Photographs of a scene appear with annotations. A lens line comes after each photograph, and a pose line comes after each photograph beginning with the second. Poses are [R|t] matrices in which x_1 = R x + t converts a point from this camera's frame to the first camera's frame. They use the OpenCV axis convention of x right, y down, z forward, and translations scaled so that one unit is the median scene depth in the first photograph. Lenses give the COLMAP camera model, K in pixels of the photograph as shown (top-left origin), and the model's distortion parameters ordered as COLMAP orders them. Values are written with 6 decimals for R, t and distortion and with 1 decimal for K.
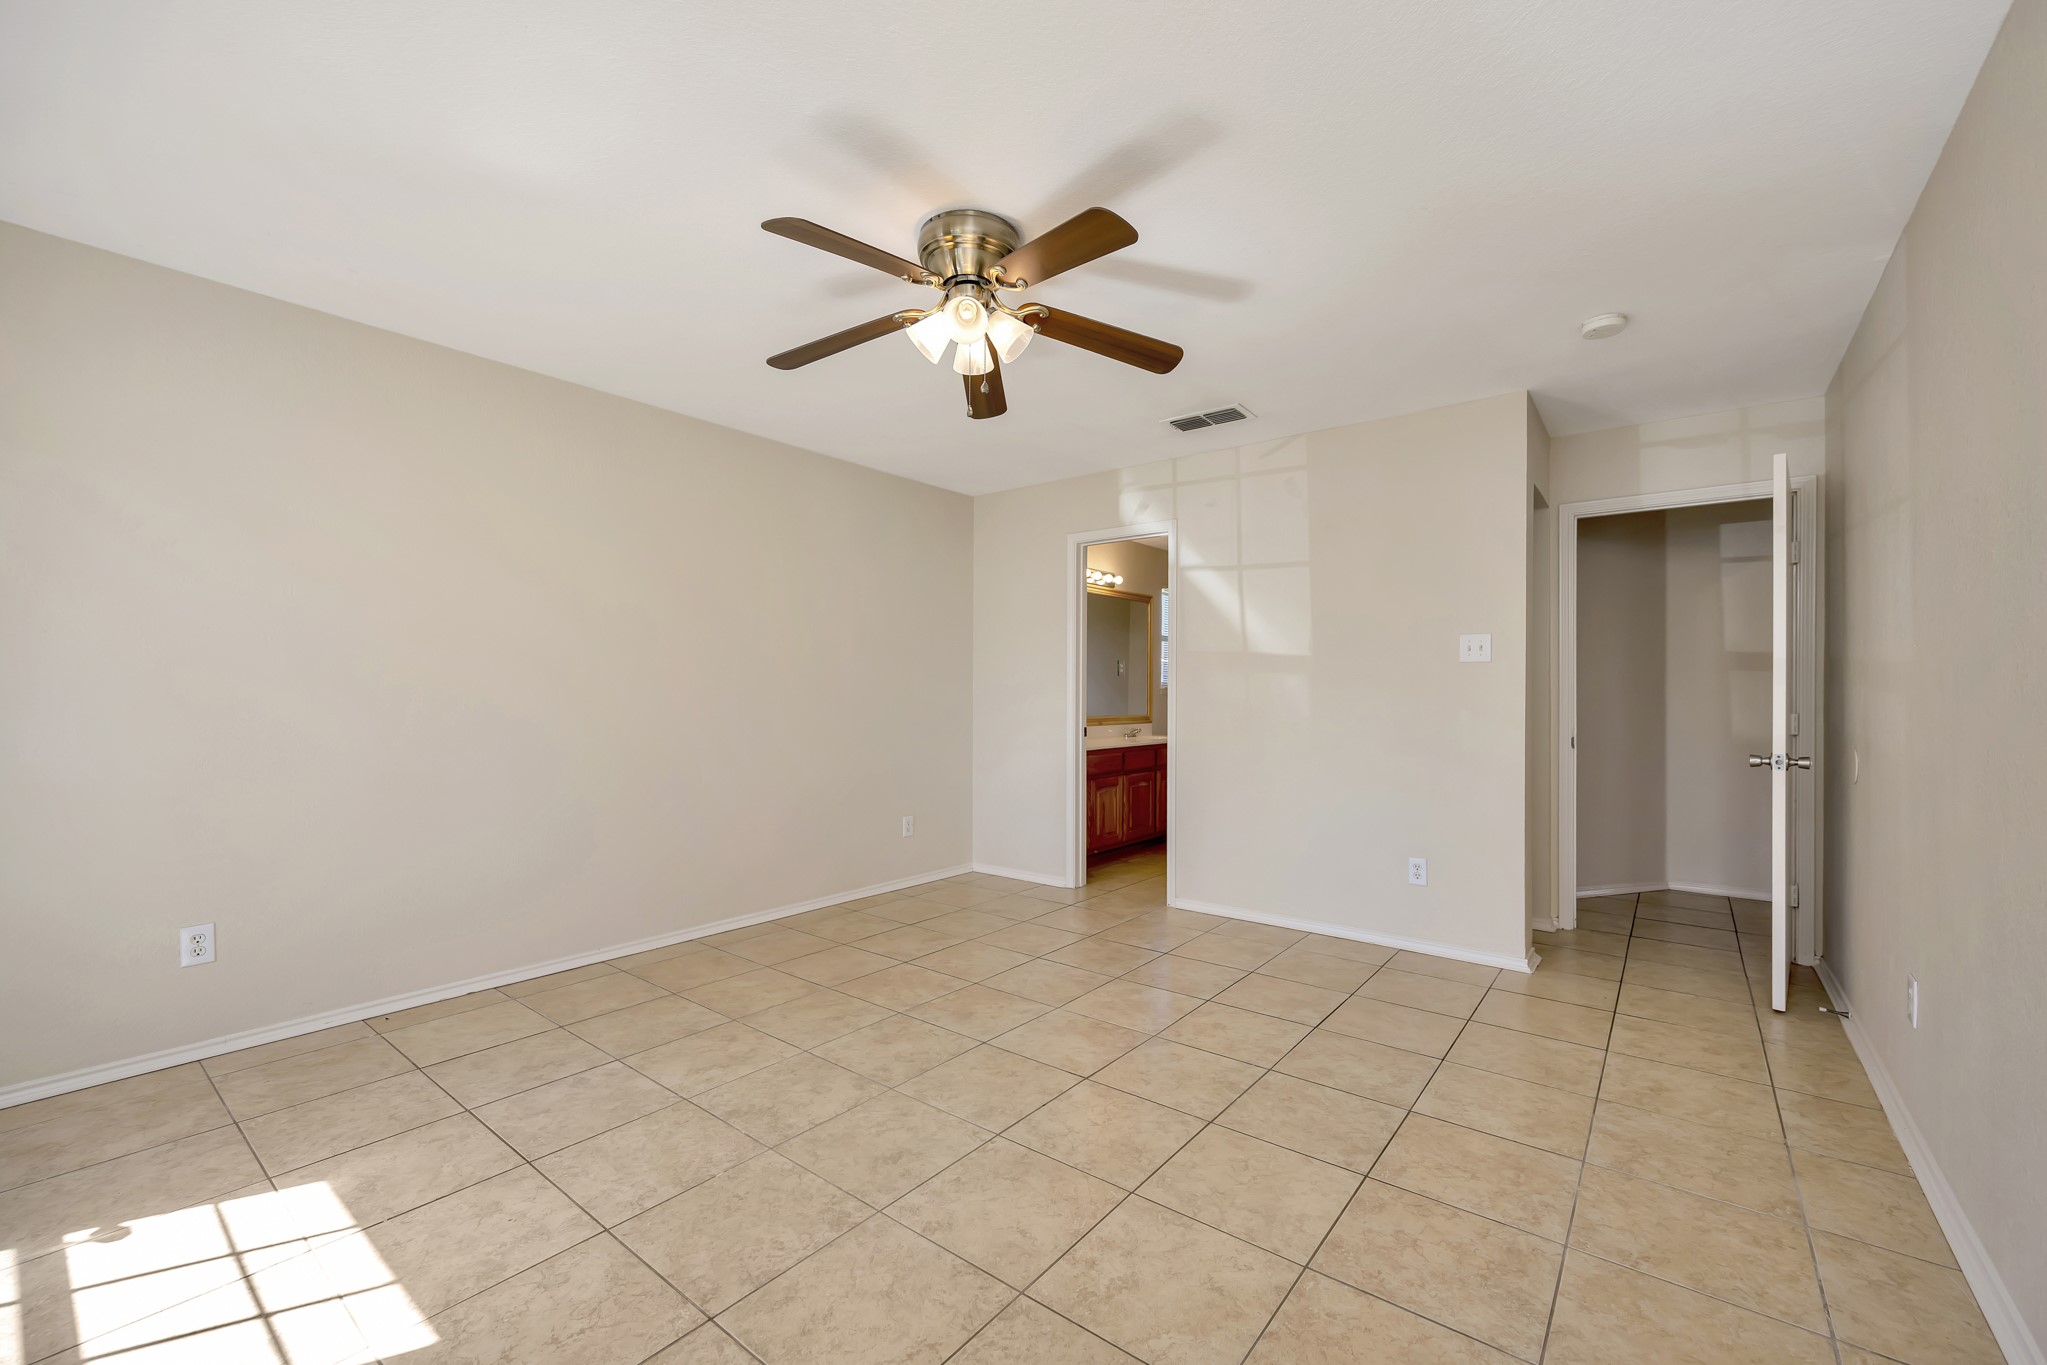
lens RADIAL K [[808.5, 0, 1028.7], [0, 808.5, 690.4], [0, 0, 1]] dist [-0.000004, 0.000033]
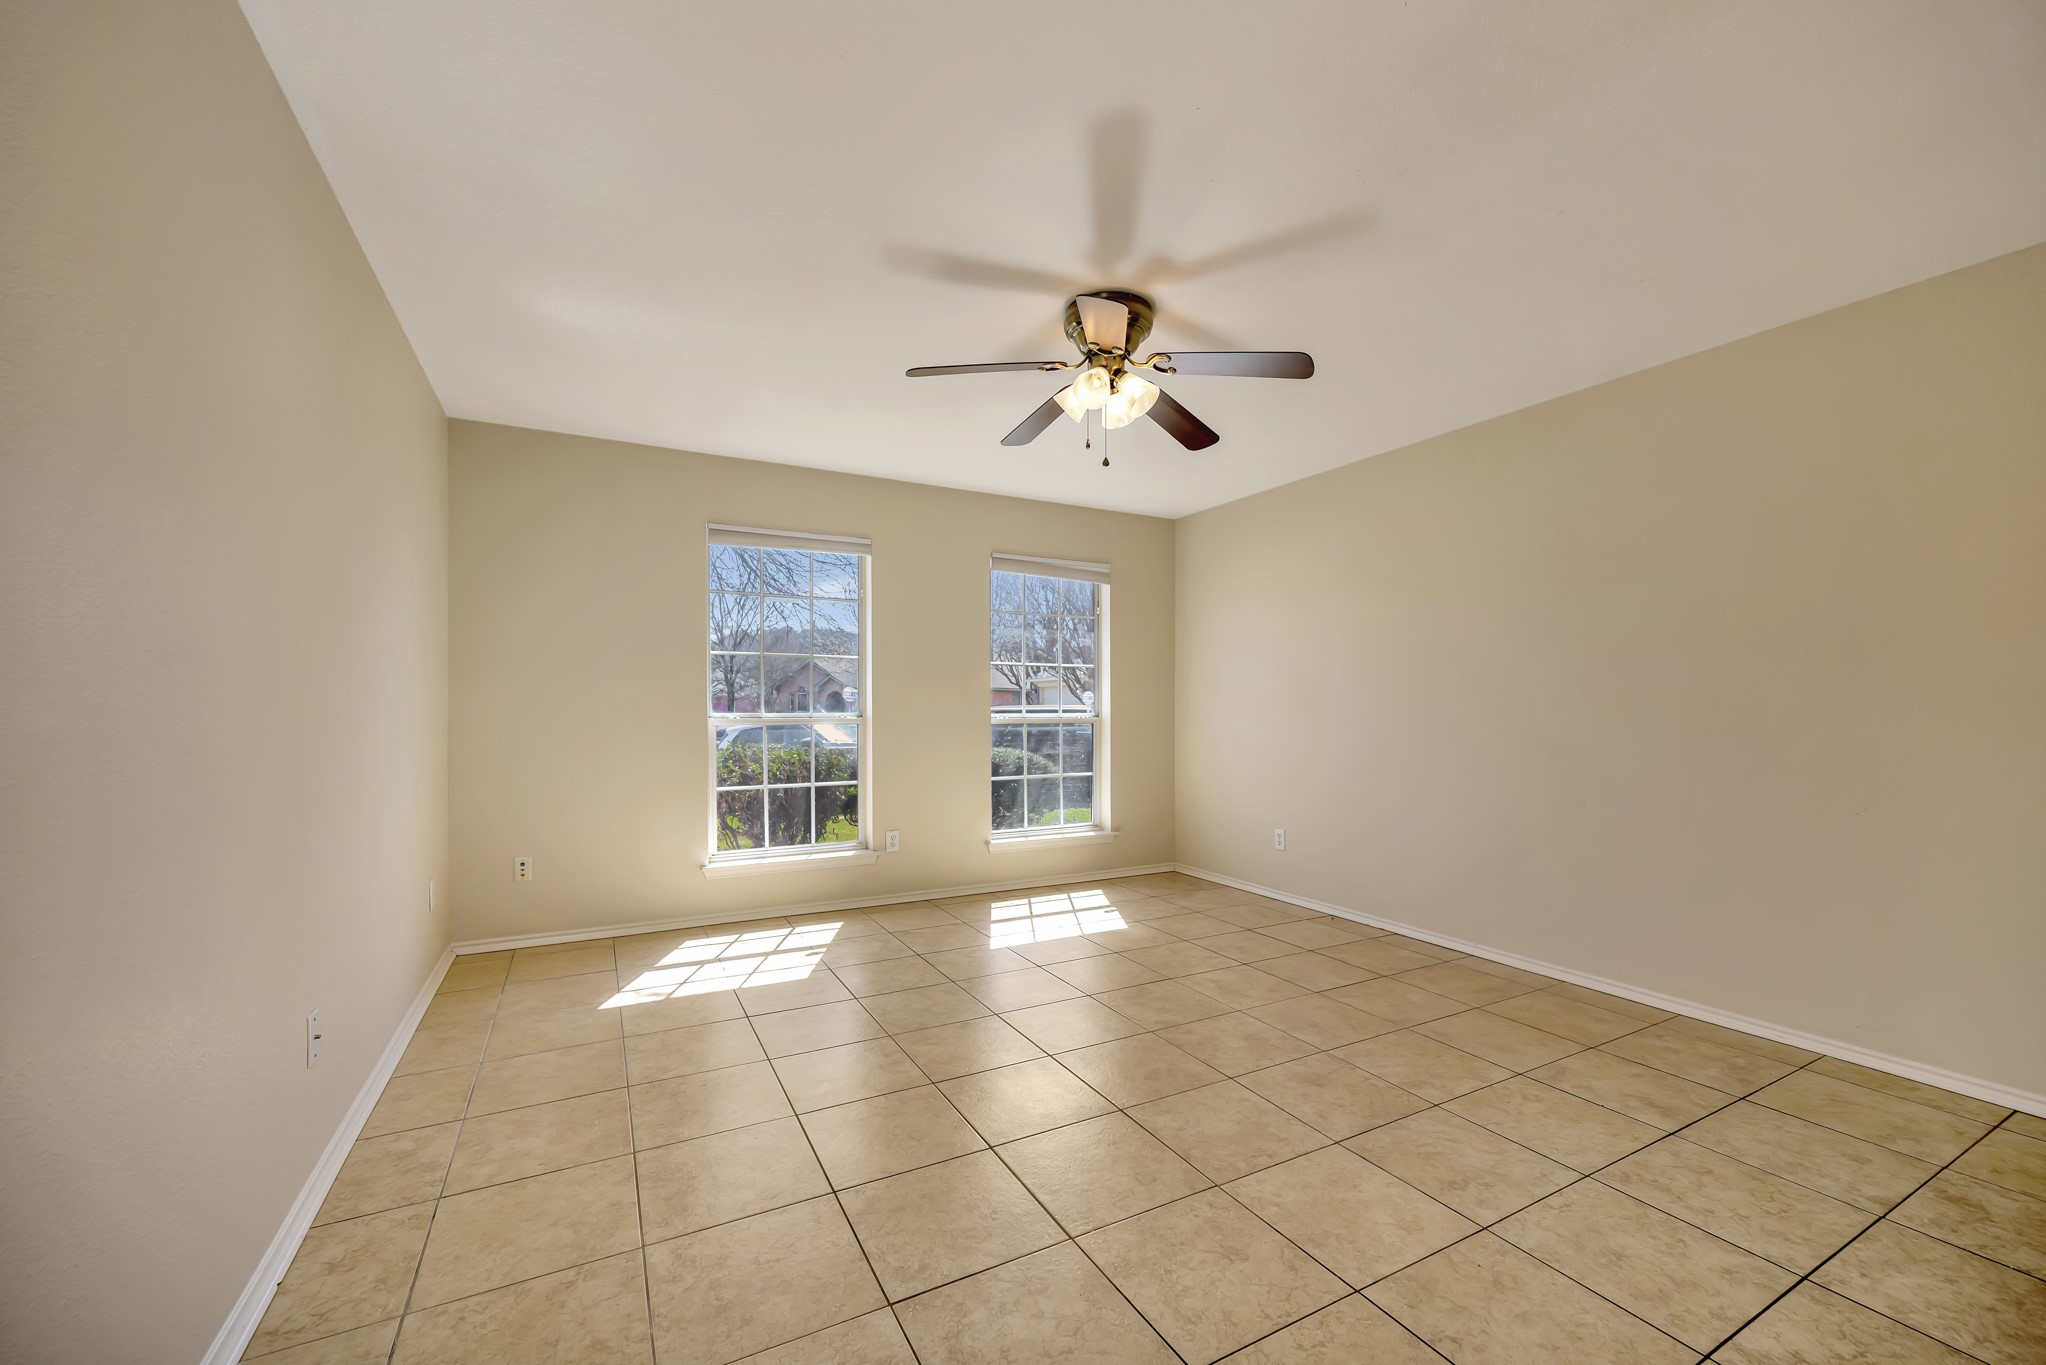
lens RADIAL K [[808.1, 0, 1028.2], [0, 808.1, 690.4], [0, 0, 1]] dist [-0.000004, 0.000033]
pose [[-0.383136, -0.020904, -0.923455, 0.913939], [0.002586, 0.999716, -0.023703, 0.018503], [0.923688, -0.011469, -0.382973, 1.179167]]
